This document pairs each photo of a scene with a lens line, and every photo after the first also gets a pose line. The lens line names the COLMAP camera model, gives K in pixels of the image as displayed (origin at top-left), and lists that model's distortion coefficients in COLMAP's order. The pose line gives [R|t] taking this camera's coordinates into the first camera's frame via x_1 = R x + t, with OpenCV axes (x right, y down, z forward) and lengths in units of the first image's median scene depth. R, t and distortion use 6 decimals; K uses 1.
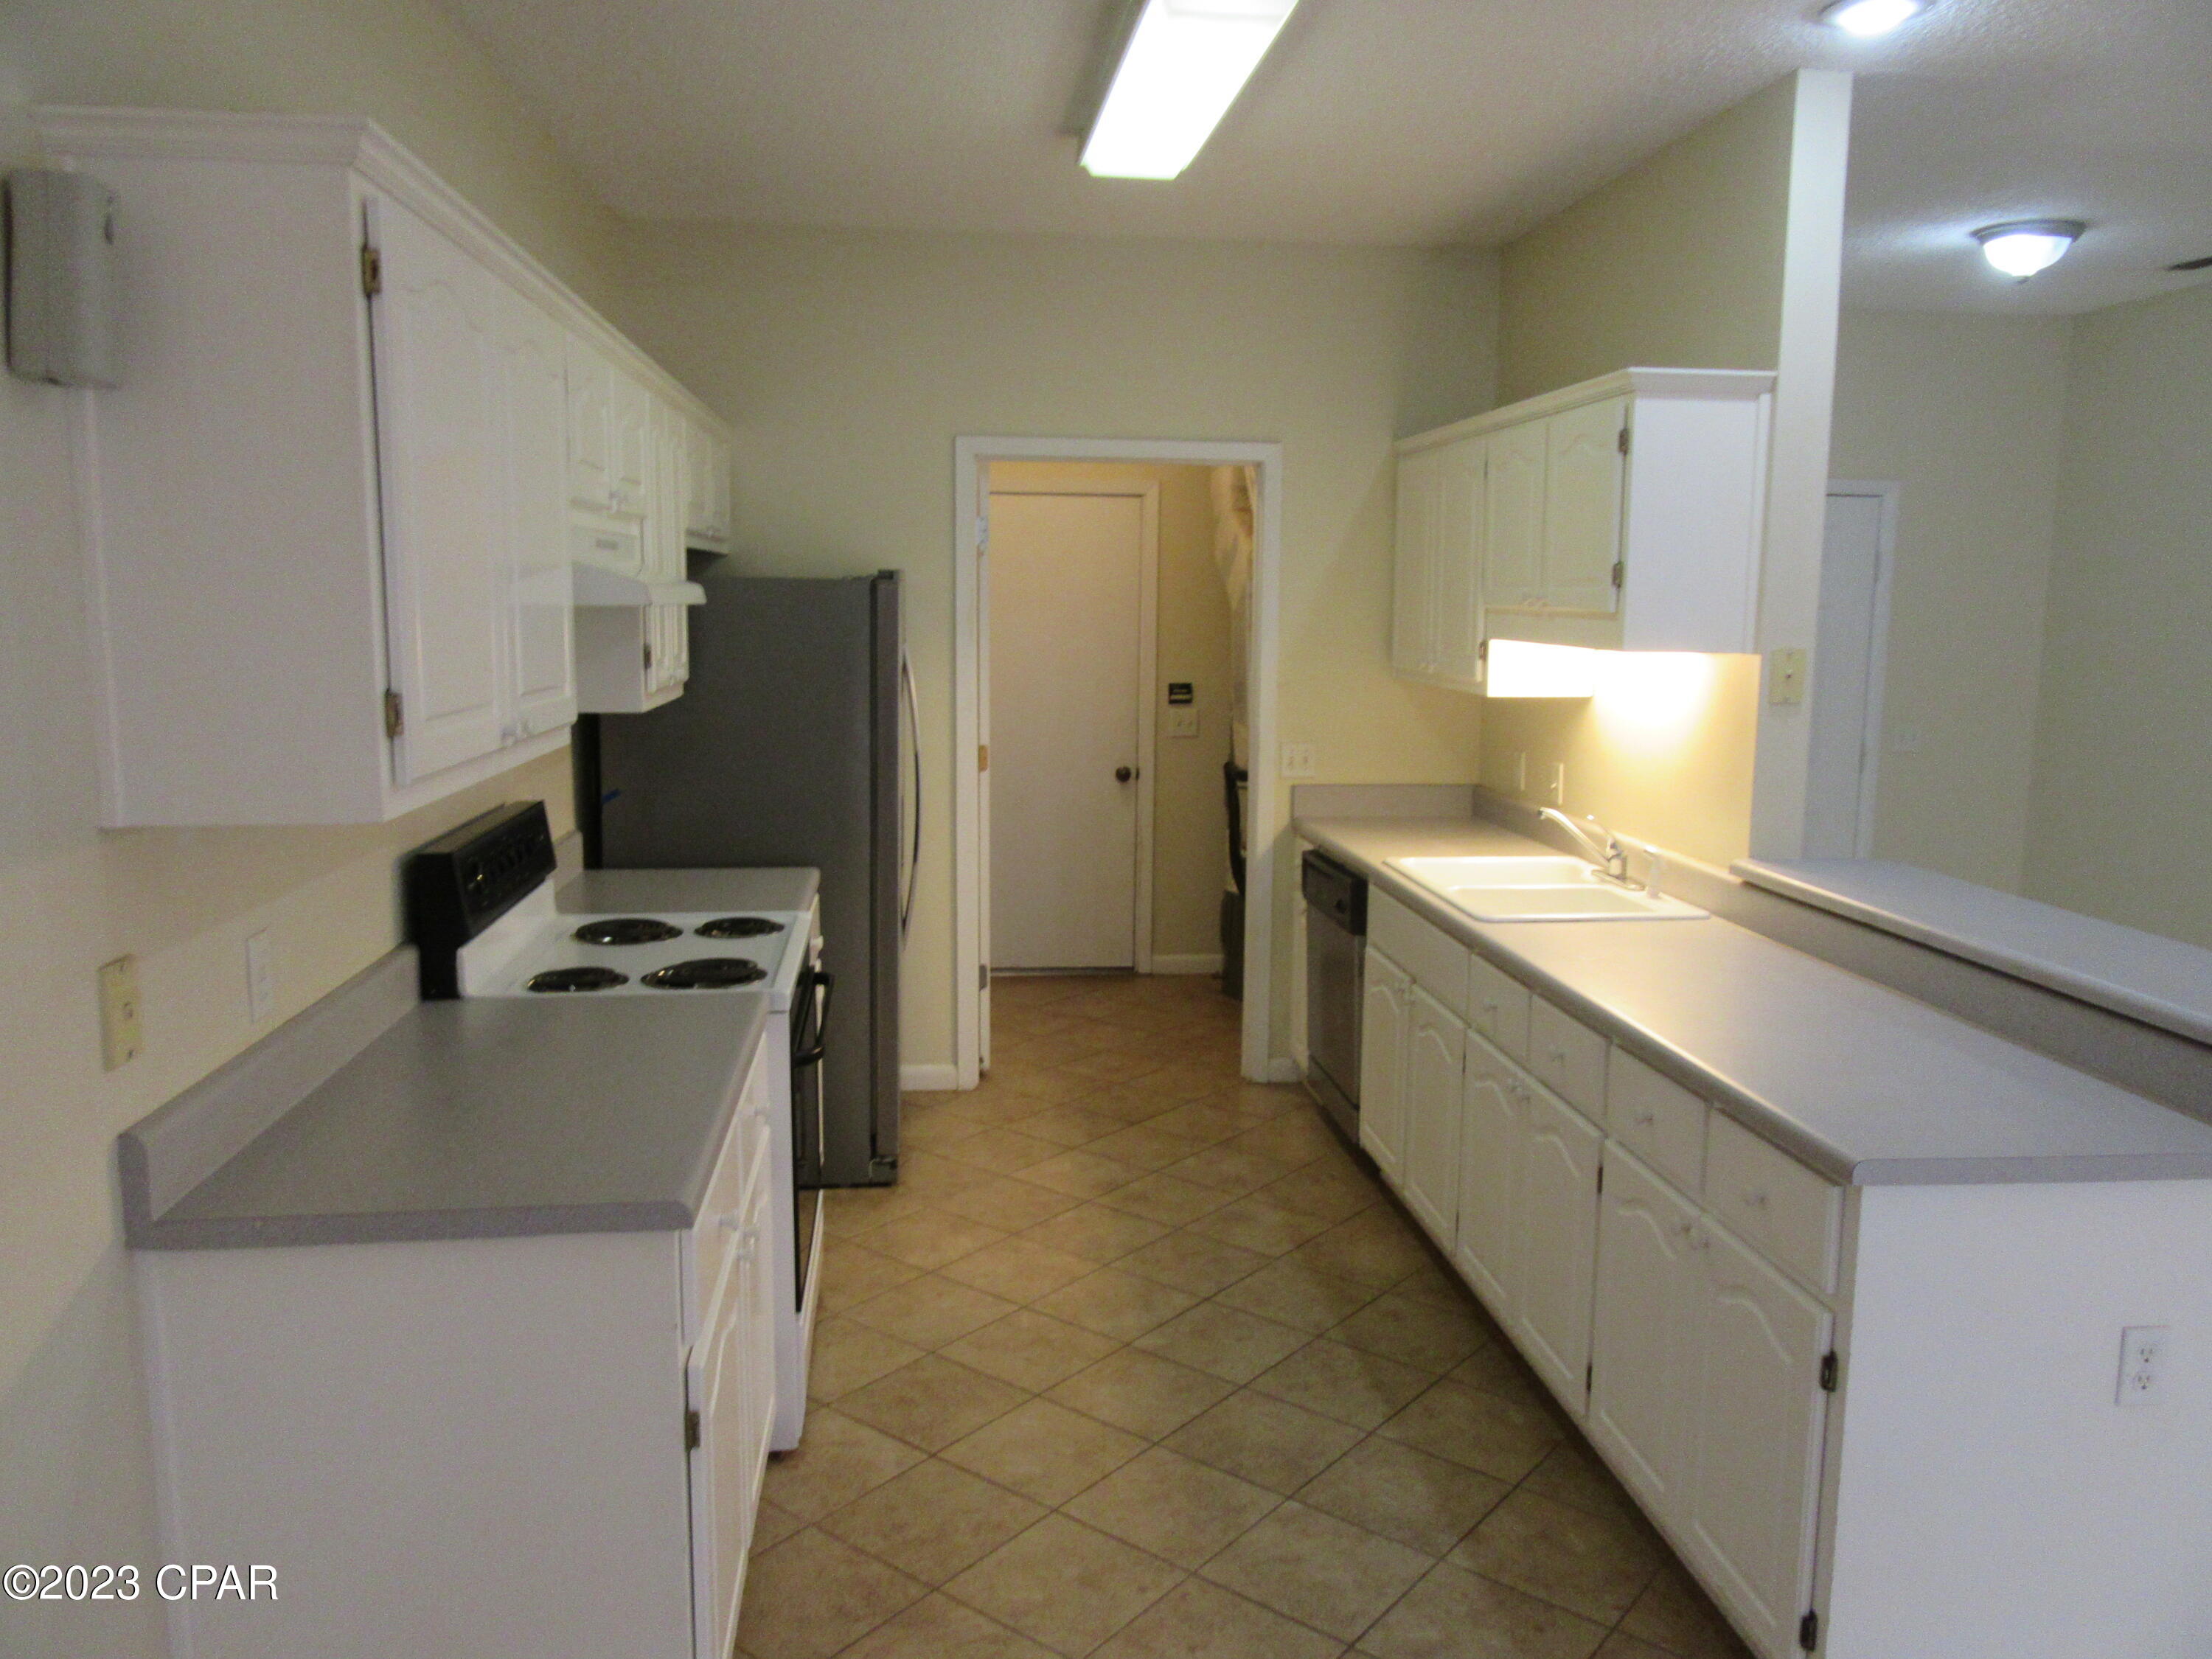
lens RADIAL K [[1649.3, 0, 1110.7], [0, 1649.3, 822.2], [0, 0, 1]] dist [-0.010782, 0.022240]
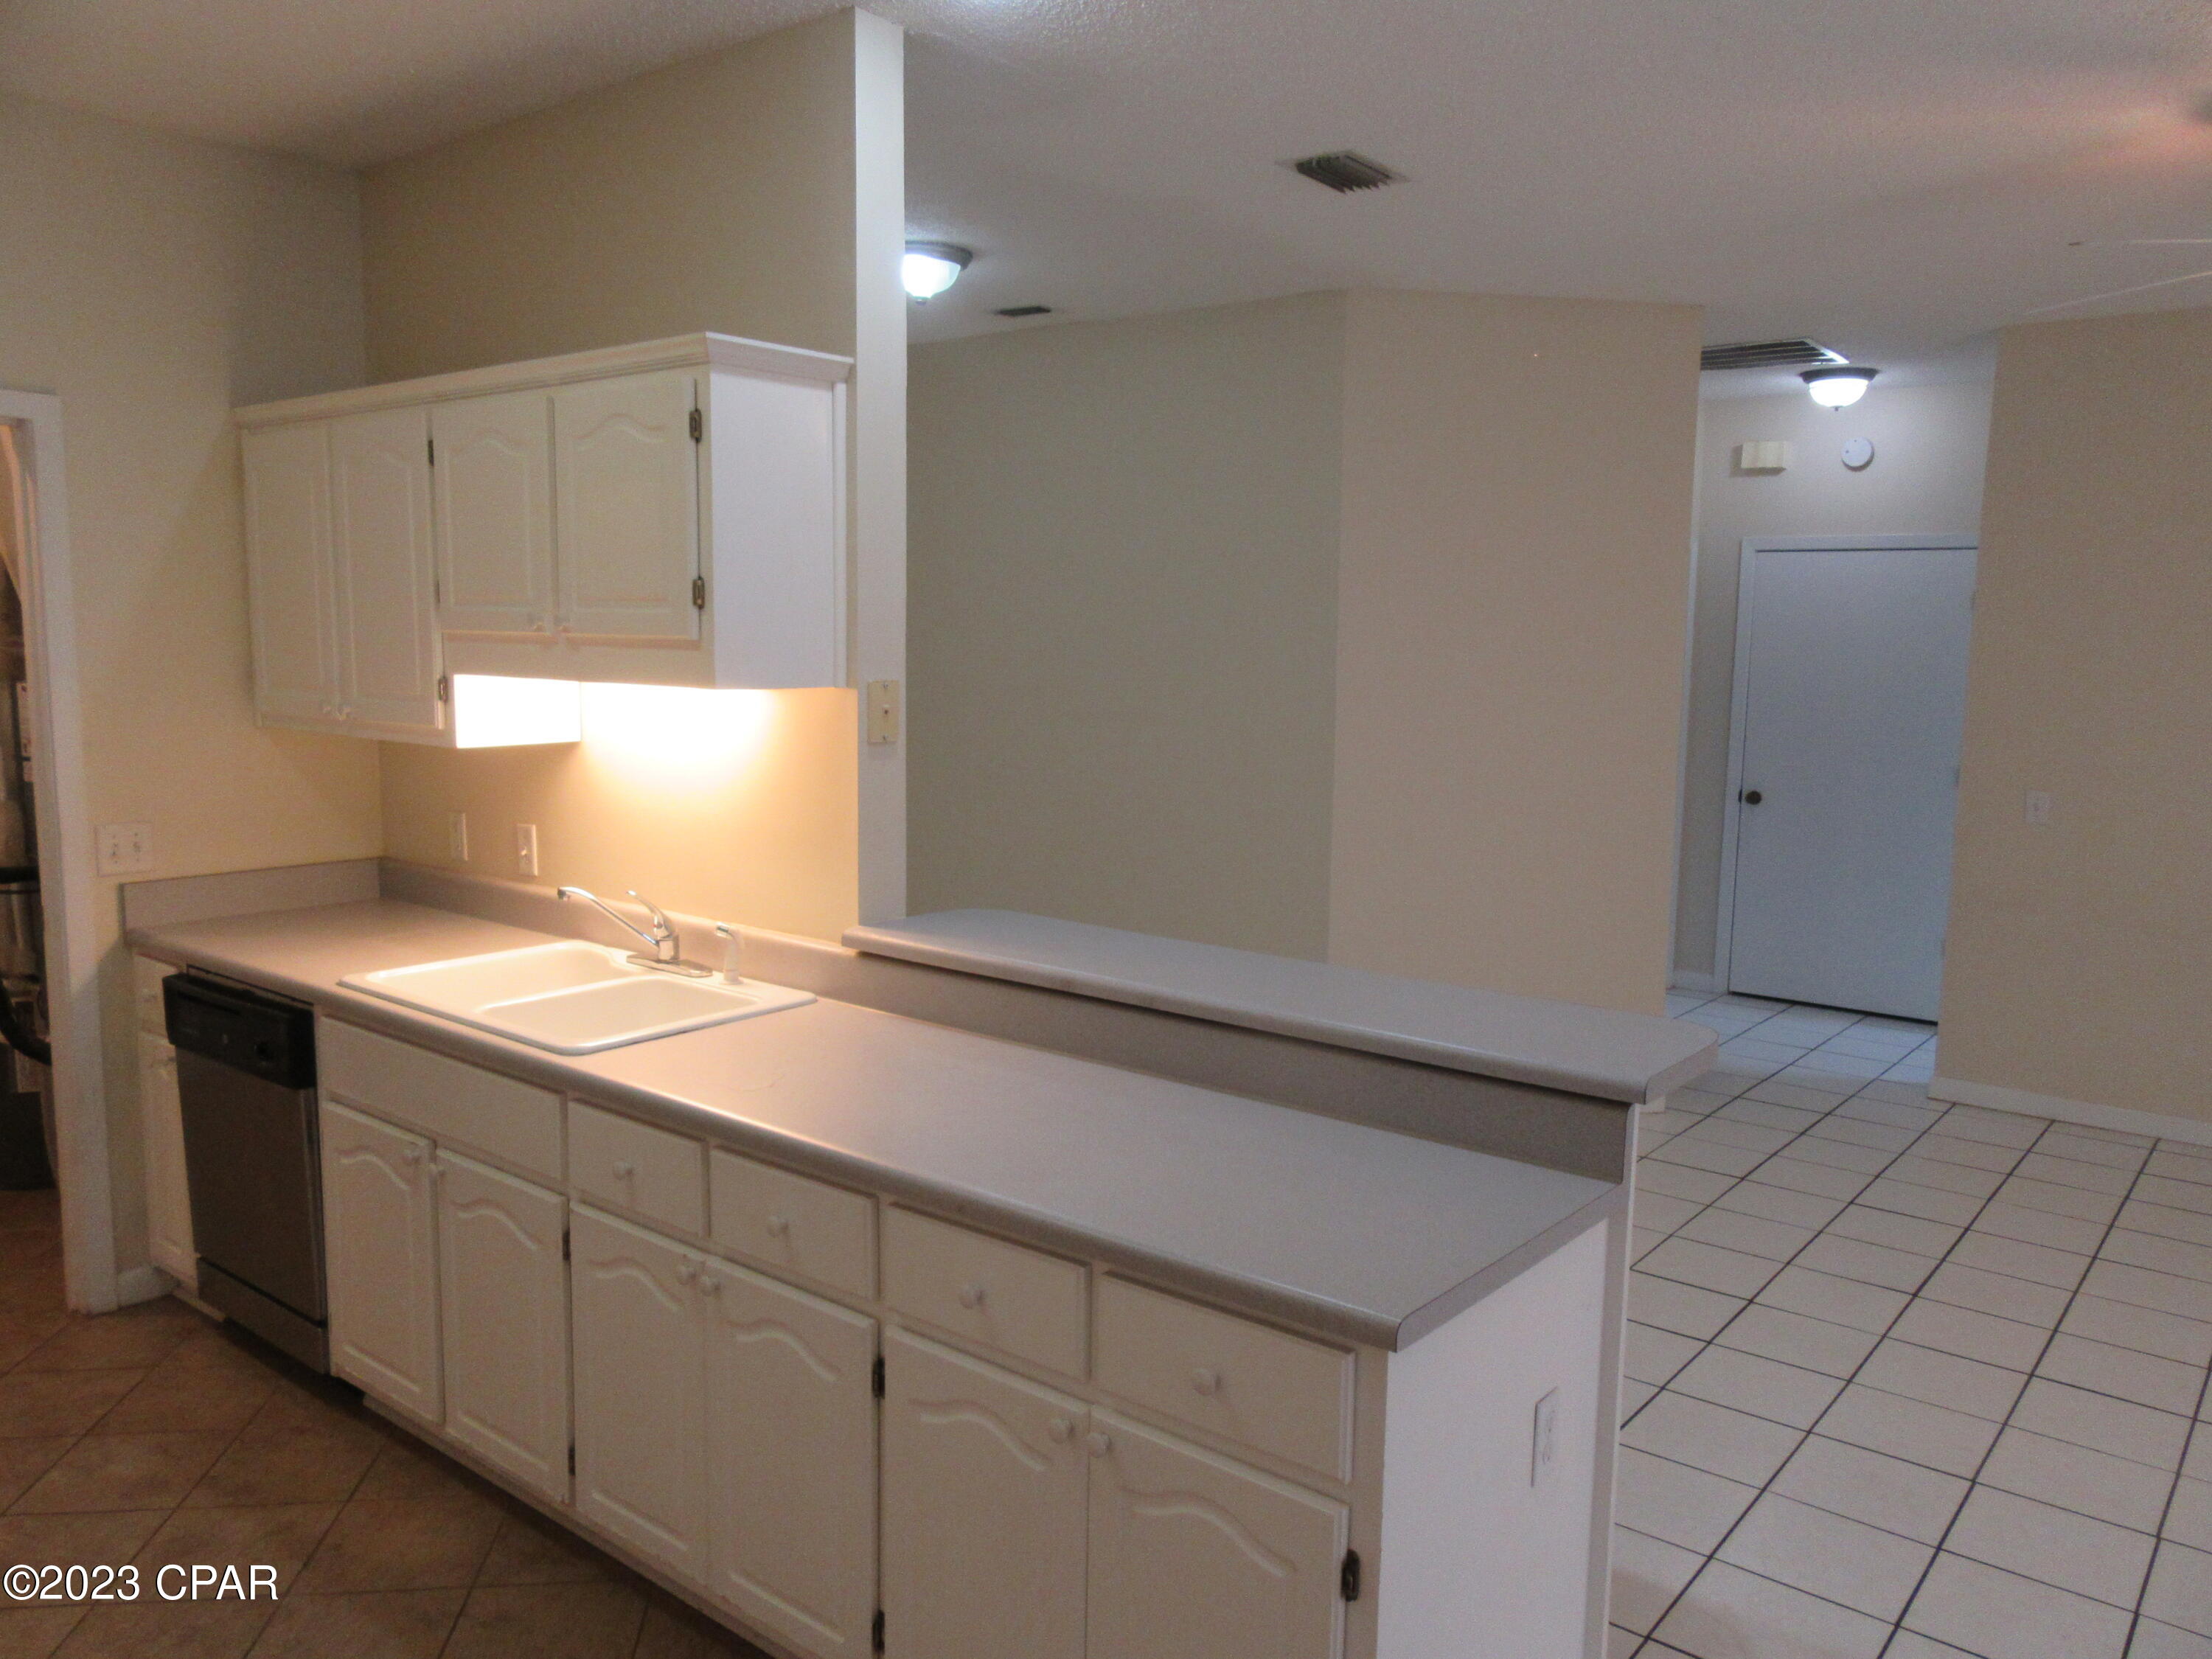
lens RADIAL K [[1649.3, 0, 1107.4], [0, 1649.3, 823.0], [0, 0, 1]] dist [-0.010782, 0.022240]
pose [[0.713861, -0.084528, 0.695167, -0.103106], [0.090839, 0.995479, 0.027762, -0.039800], [-0.694371, 0.043330, 0.718312, 0.269257]]
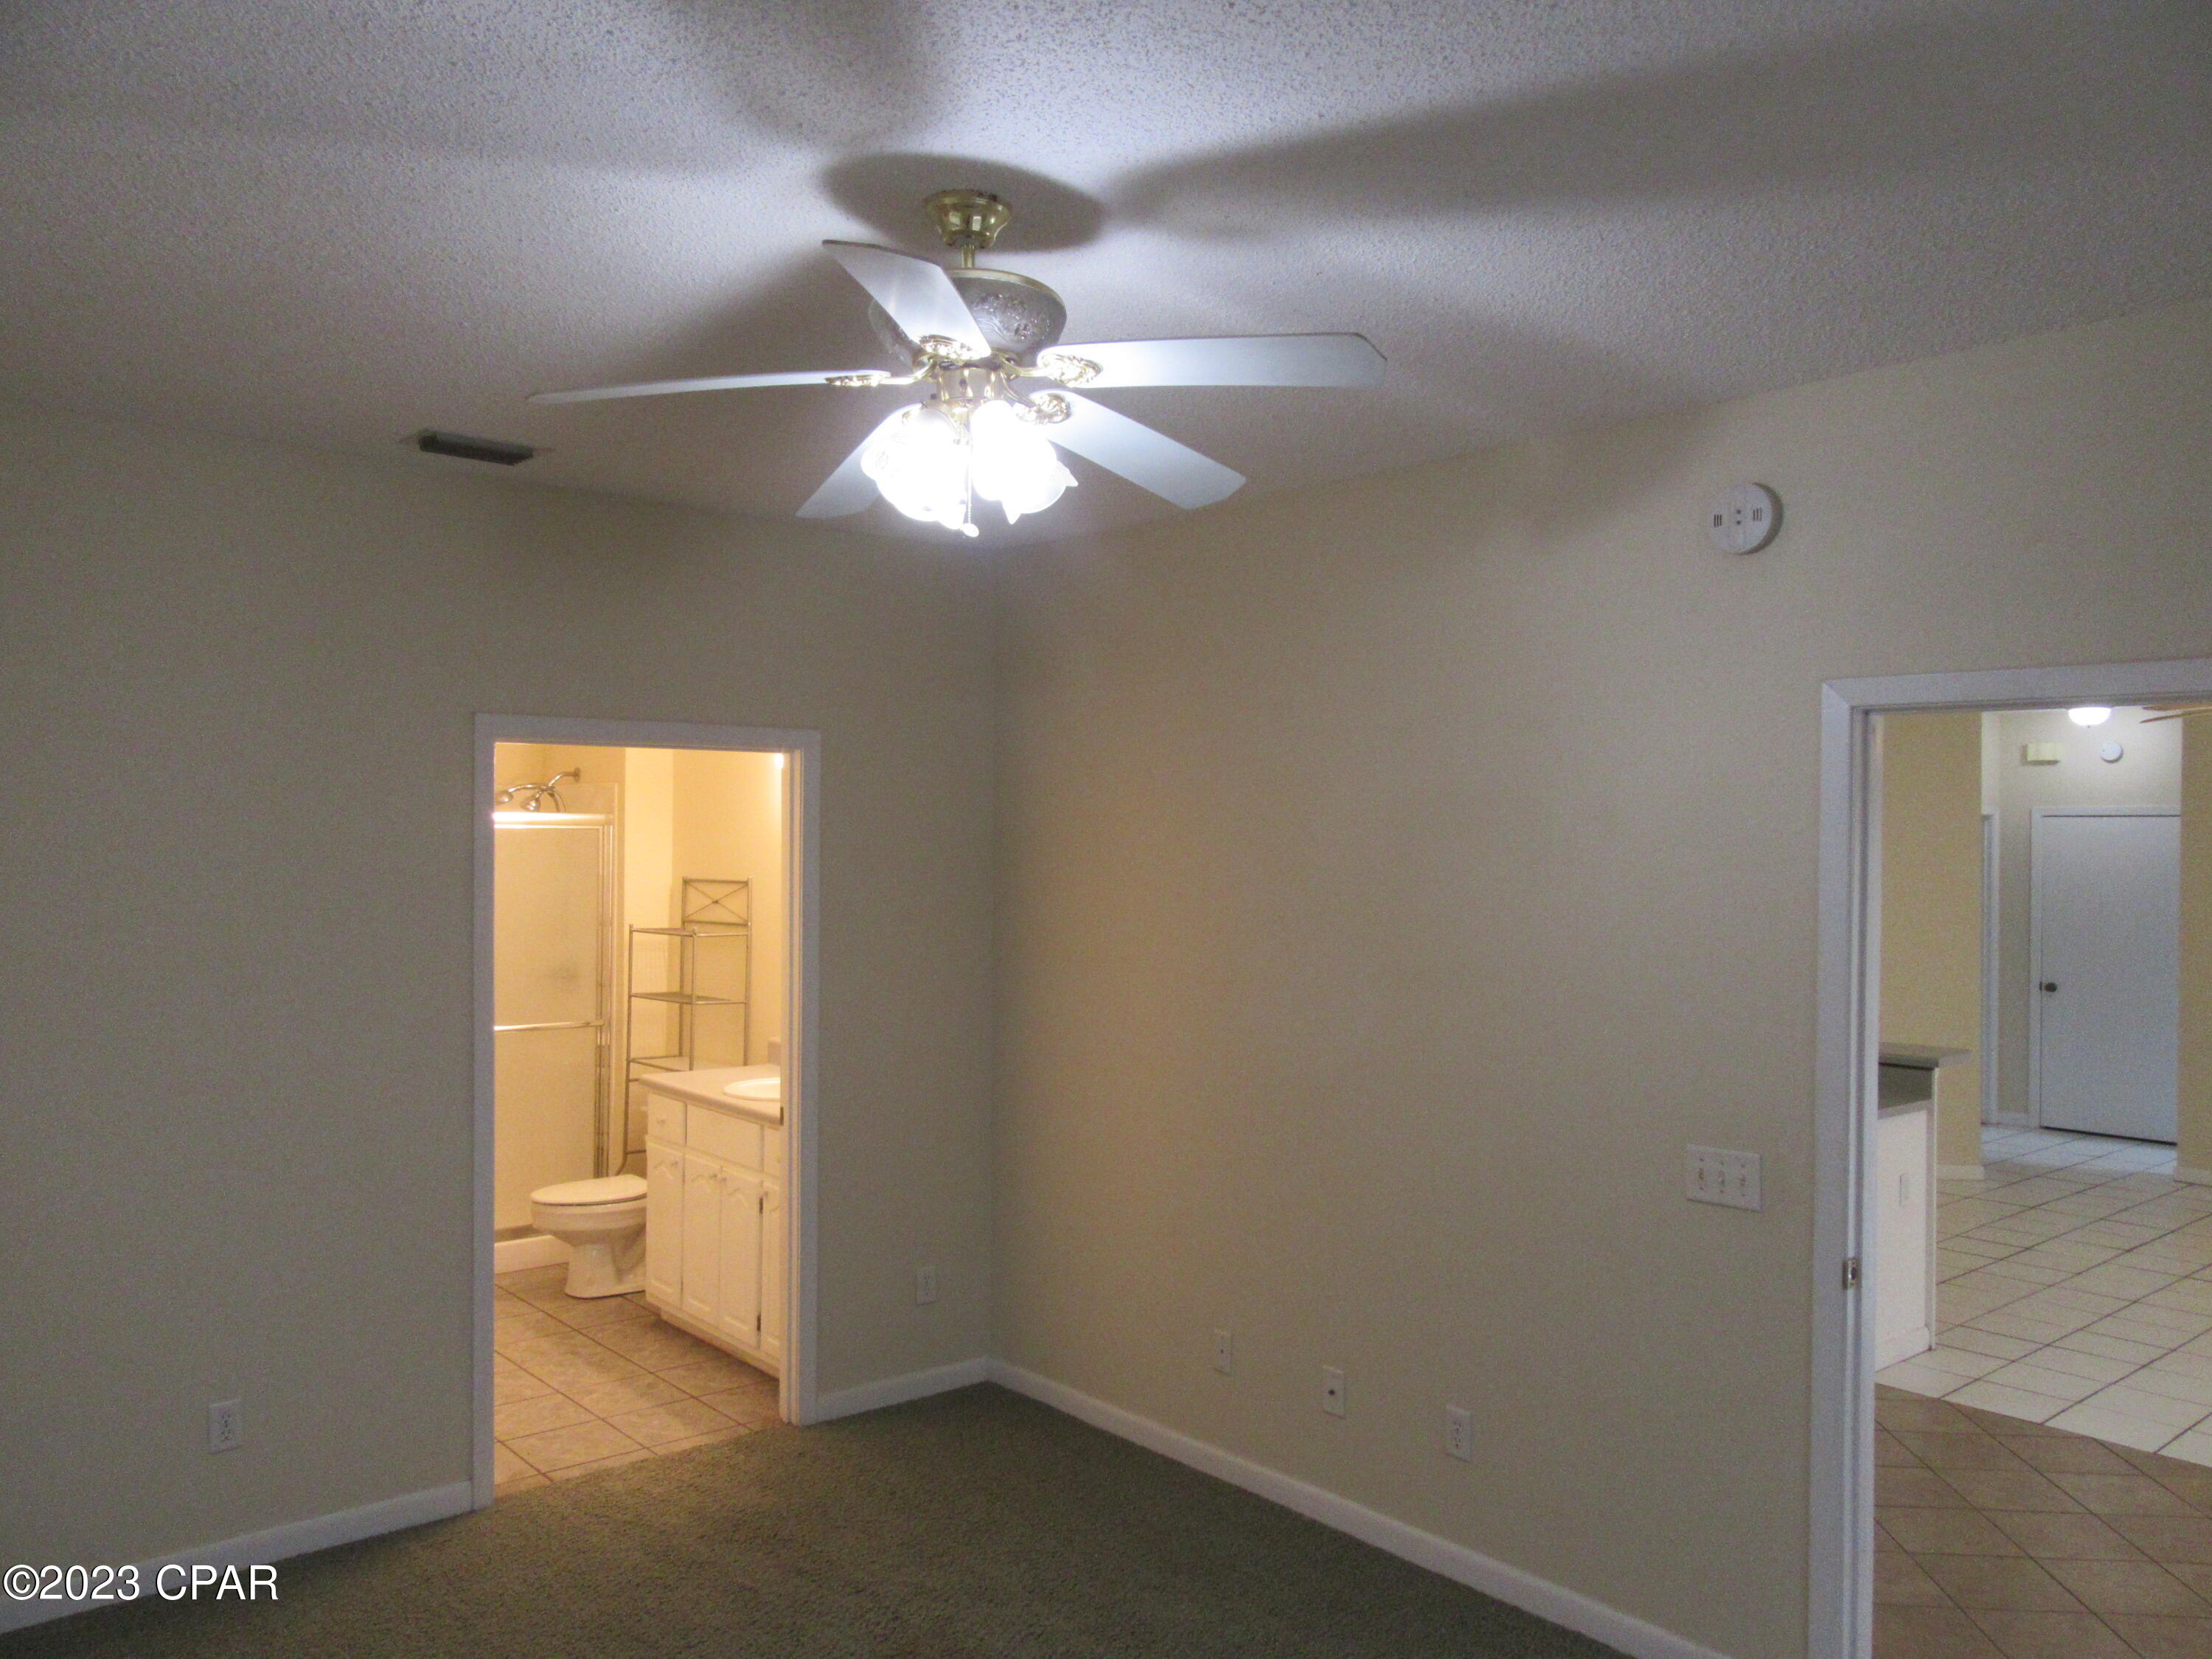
lens RADIAL K [[1649.3, 0, 1135.8], [0, 1649.3, 814.1], [0, 0, 1]] dist [-0.010782, 0.022240]
pose [[0.822544, 0.006287, 0.568667, -1.022905], [0.076645, 0.989590, -0.121804, -0.015733], [-0.563513, 0.143775, 0.813499, -0.278377]]
